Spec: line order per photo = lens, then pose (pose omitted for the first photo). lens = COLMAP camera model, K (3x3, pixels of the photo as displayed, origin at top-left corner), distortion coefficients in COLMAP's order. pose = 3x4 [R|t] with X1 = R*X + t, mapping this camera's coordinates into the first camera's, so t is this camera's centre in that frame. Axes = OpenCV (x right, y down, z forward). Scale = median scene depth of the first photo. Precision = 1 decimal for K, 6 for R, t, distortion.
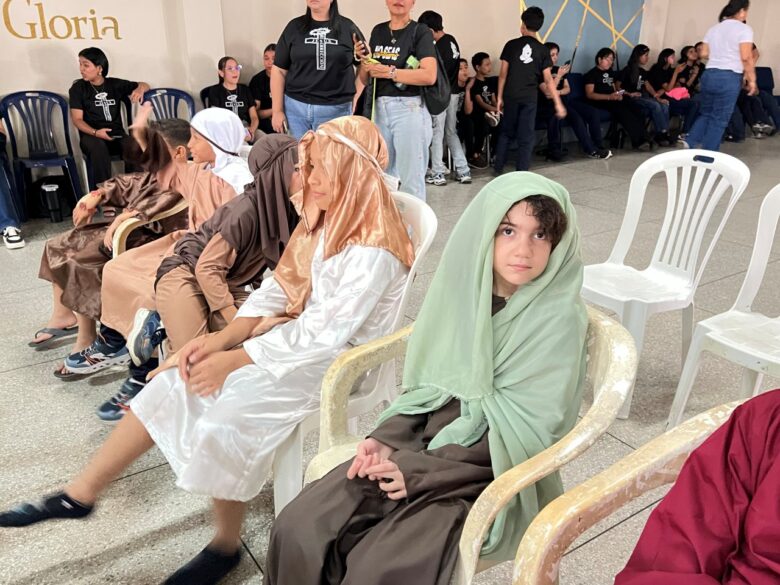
lens RADIAL K [[631.2, 0, 392.0], [0, 631.2, 292.7], [0, 0, 1]] dist [0.074233, -0.037733]
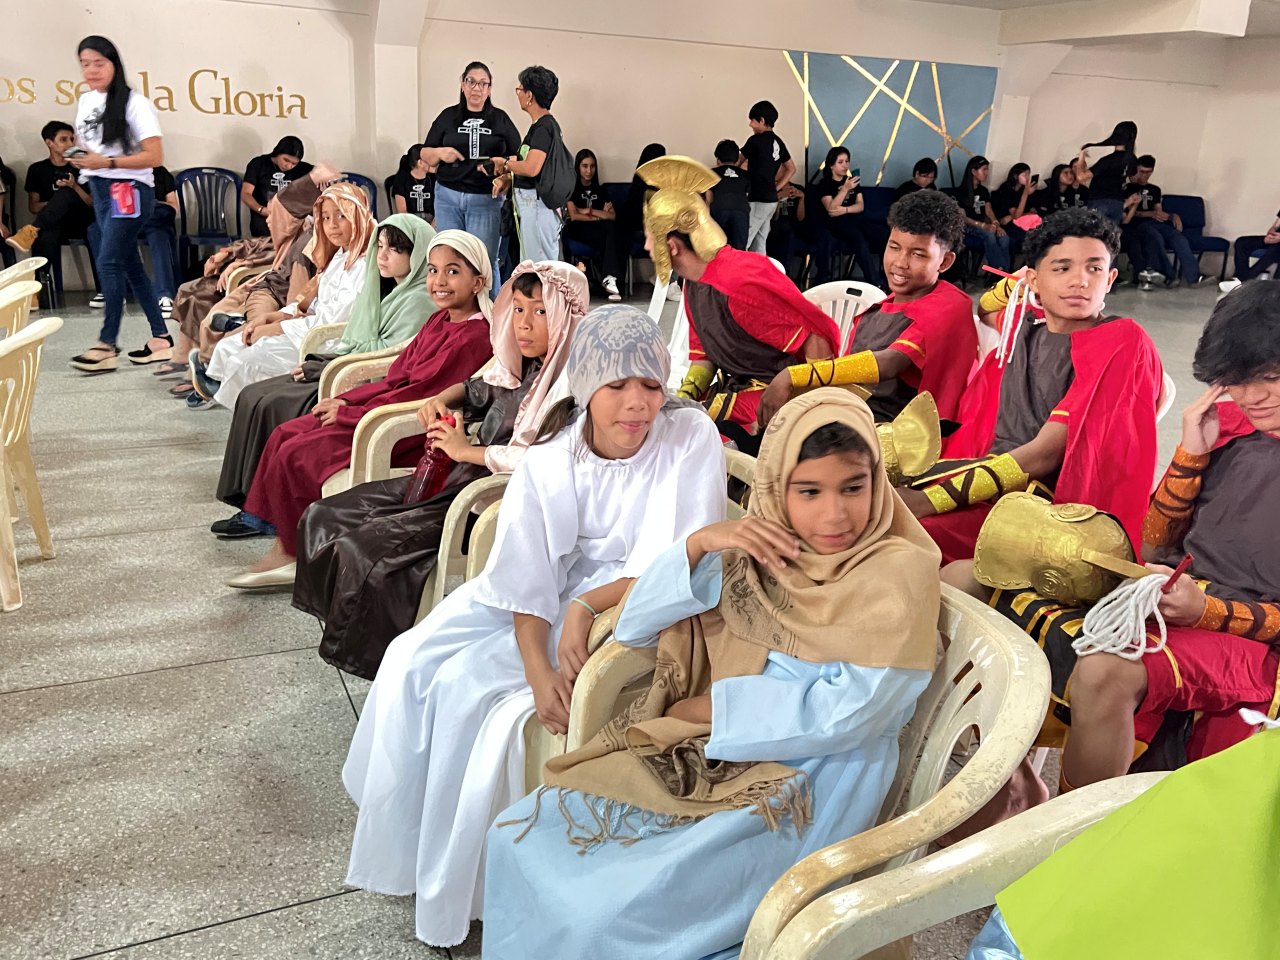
lens RADIAL K [[1035.8, 0, 636.7], [0, 1035.8, 480.7], [0, 0, 1]] dist [0.074233, -0.037733]
pose [[0.985711, 0.095428, -0.138805, 0.321471], [-0.102449, 0.993750, -0.044333, 0.149639], [0.133707, 0.057920, 0.989327, -0.420748]]
